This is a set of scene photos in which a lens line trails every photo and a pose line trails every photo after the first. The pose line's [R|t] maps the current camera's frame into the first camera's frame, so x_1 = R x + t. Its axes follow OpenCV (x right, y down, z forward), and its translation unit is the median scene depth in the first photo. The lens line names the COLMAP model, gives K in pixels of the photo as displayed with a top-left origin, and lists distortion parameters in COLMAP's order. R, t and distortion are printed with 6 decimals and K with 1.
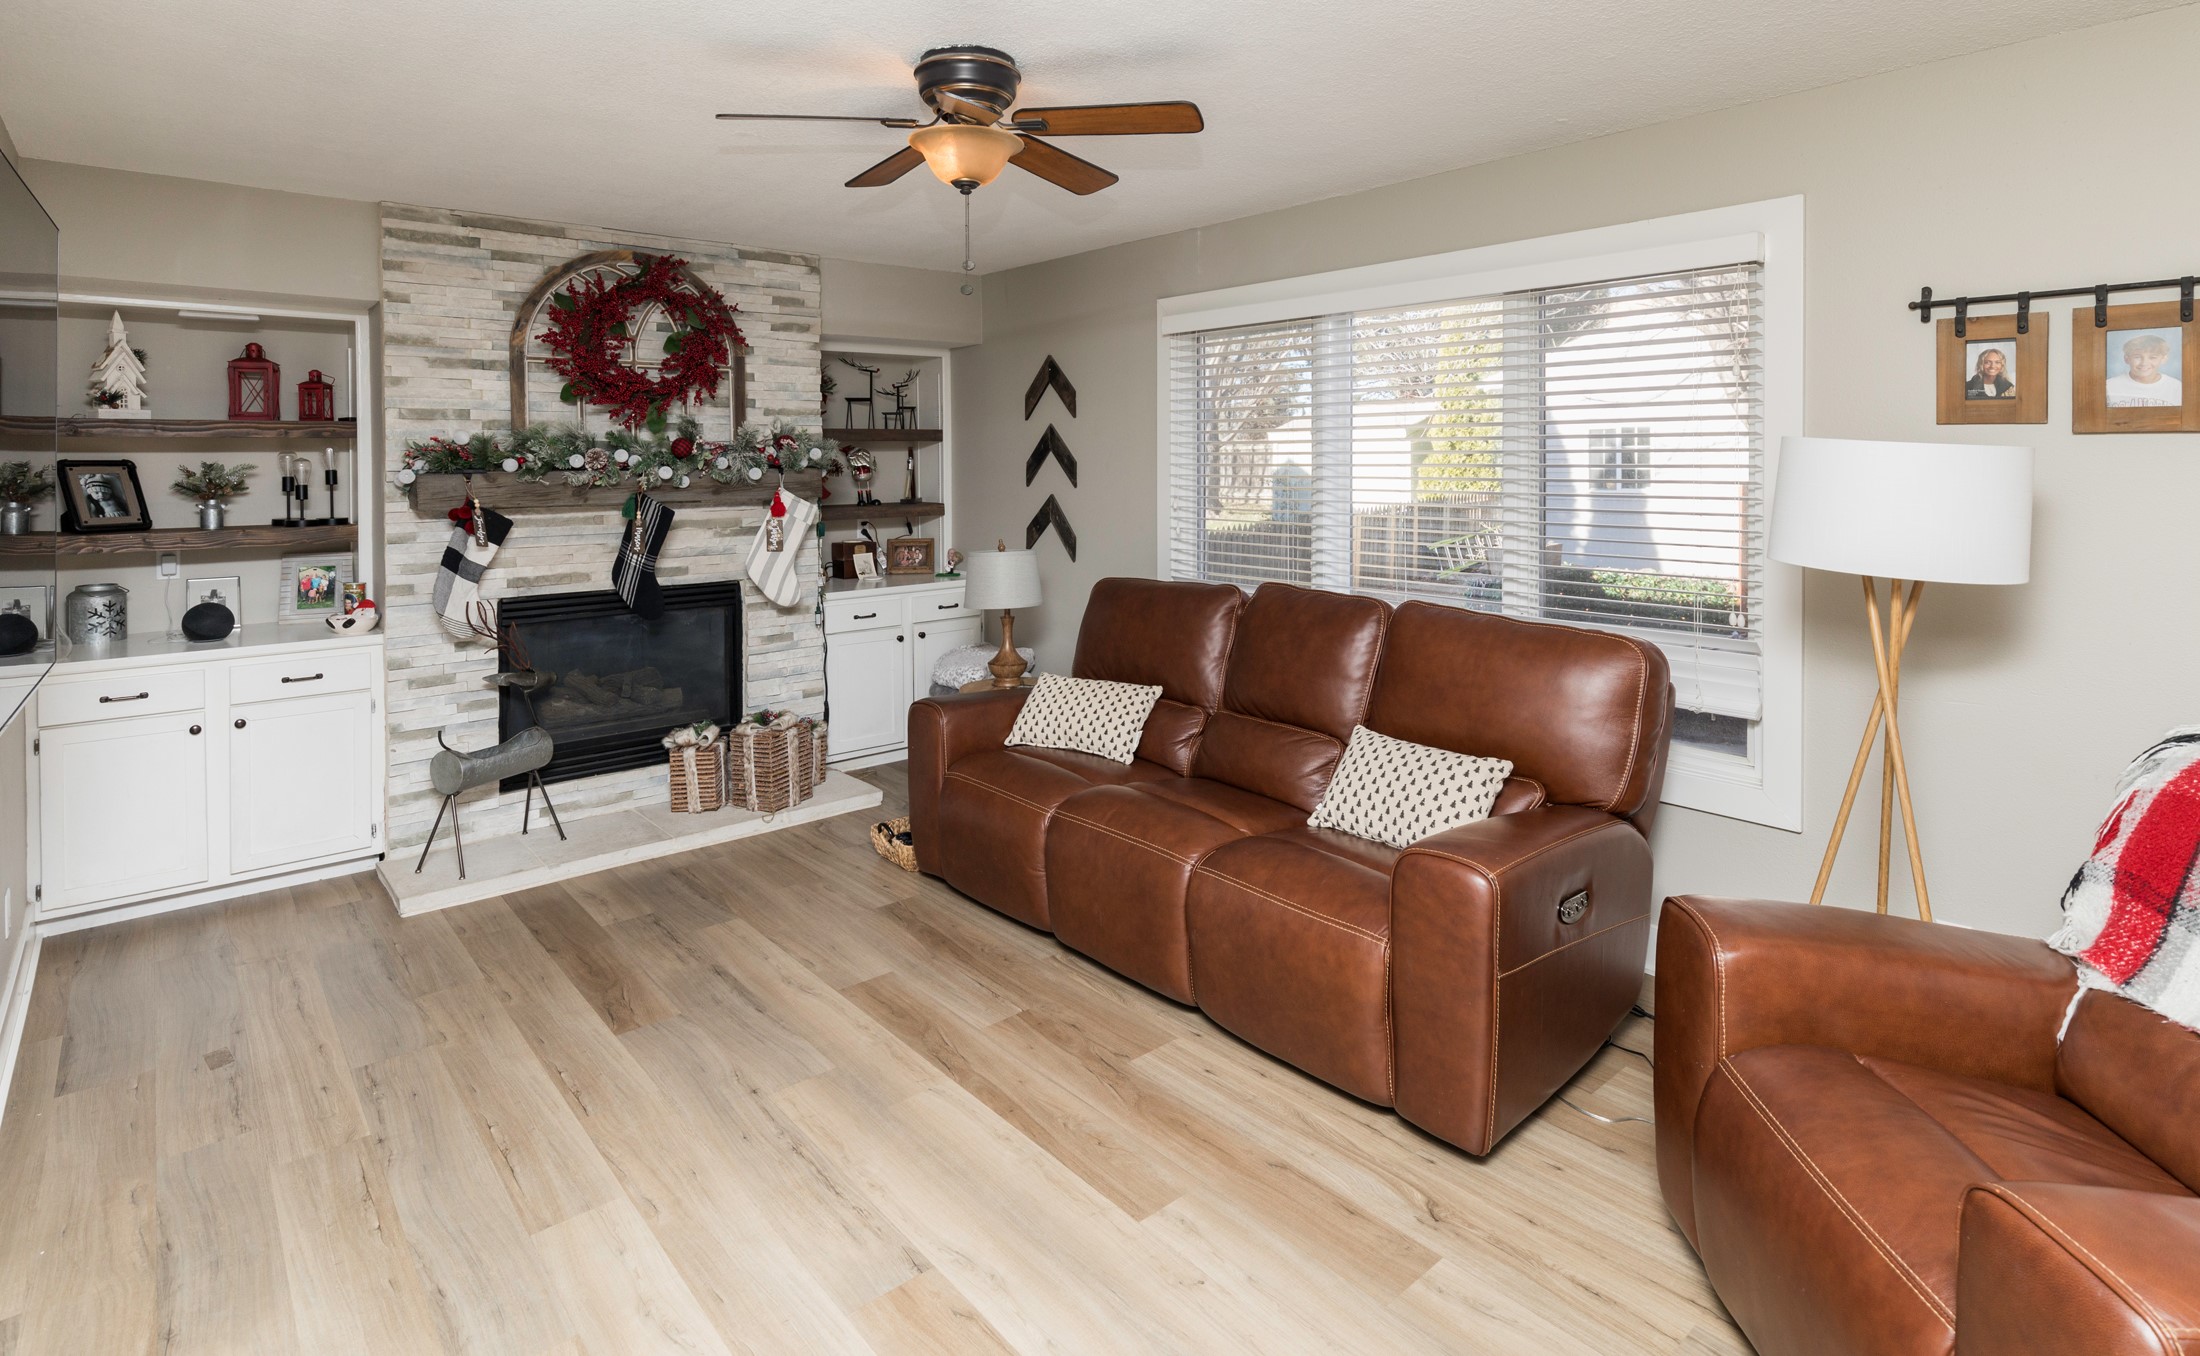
lens RADIAL K [[1029.5, 0, 1100.0], [0, 1029.5, 678.0], [0, 0, 1]] dist [-0.000228, 0.000246]
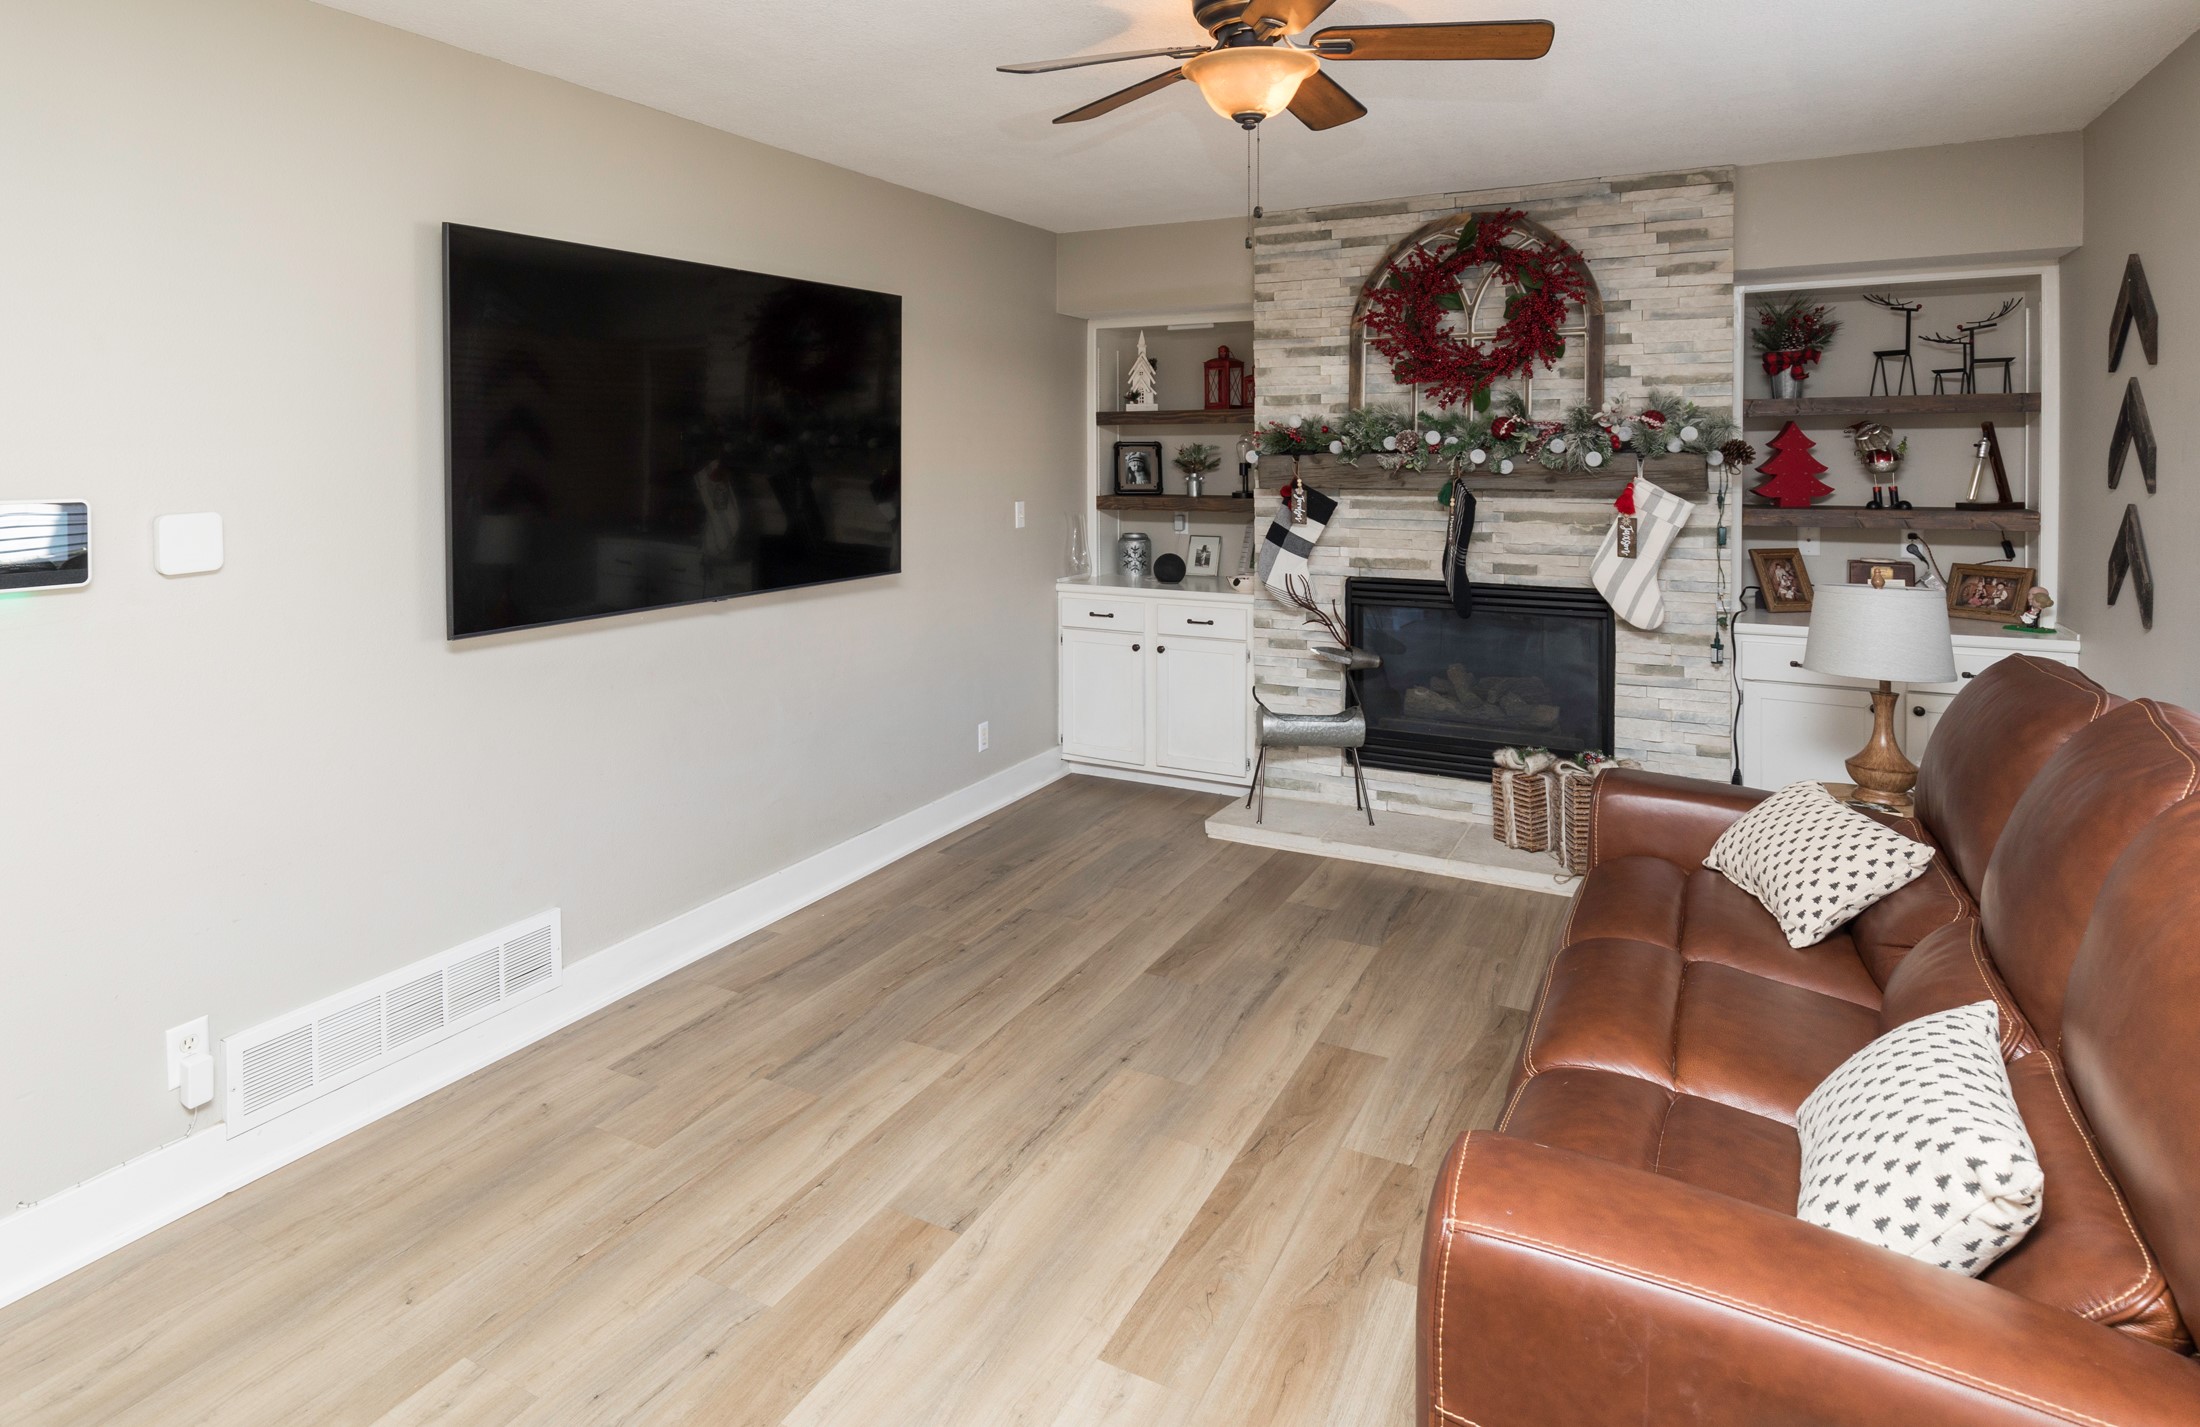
lens RADIAL K [[1218.0, 0, 1100.0], [0, 1218.0, 713.5], [0, 0, 1]] dist [0.006093, -0.000376]
pose [[0.372119, 0.203640, -0.905570, 0.481300], [-0.192885, 0.971303, 0.139161, -0.068759], [0.907922, 0.122886, 0.400720, 0.314934]]
